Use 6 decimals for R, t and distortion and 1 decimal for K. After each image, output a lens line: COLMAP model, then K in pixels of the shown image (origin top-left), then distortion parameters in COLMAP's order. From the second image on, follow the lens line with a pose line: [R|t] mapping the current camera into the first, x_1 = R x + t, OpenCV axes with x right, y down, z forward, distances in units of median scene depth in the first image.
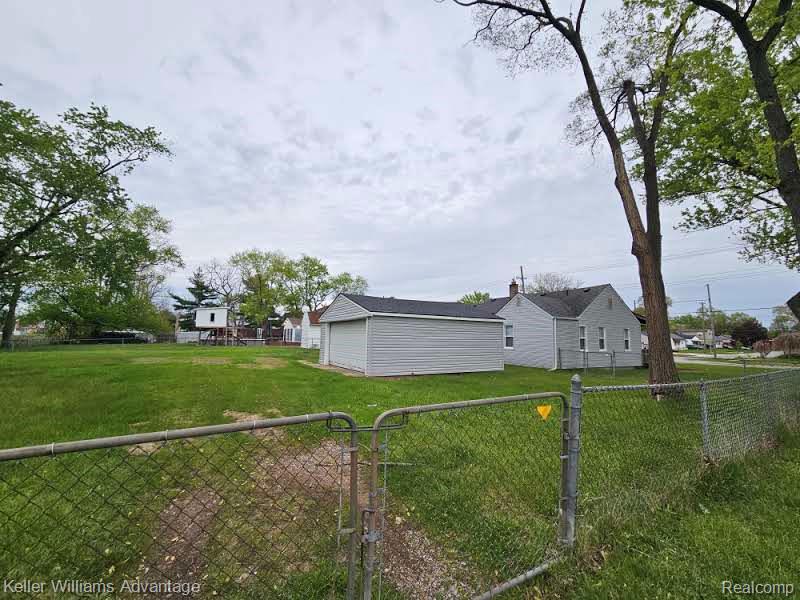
lens RADIAL K [[328.3, 0, 400.4], [0, 328.3, 302.5], [0, 0, 1]] dist [0.004093, -0.004184]
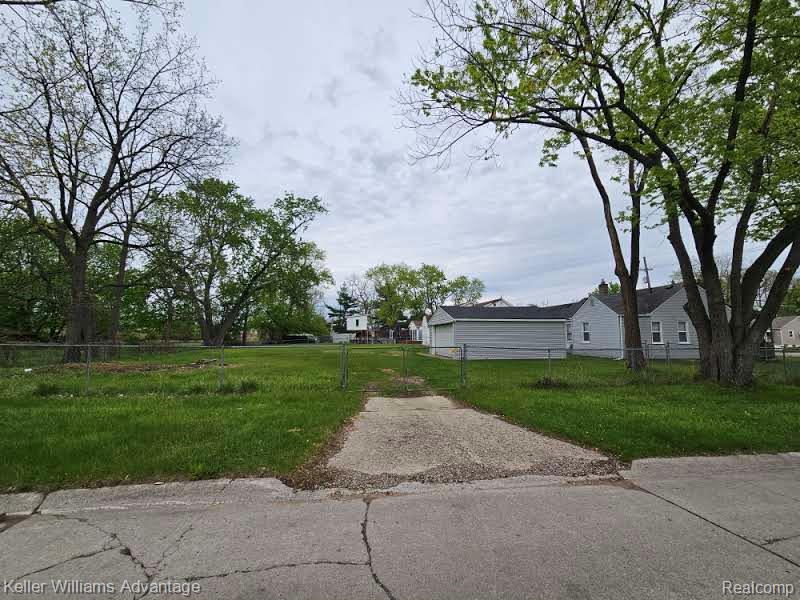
lens RADIAL K [[328.3, 0, 400.4], [0, 328.3, 302.5], [0, 0, 1]] dist [0.004093, -0.004184]
pose [[0.929489, -0.053995, -0.364876, 0.042341], [0.054525, 0.998473, -0.008857, -0.008408], [0.364797, -0.011663, 0.931014, -0.093271]]
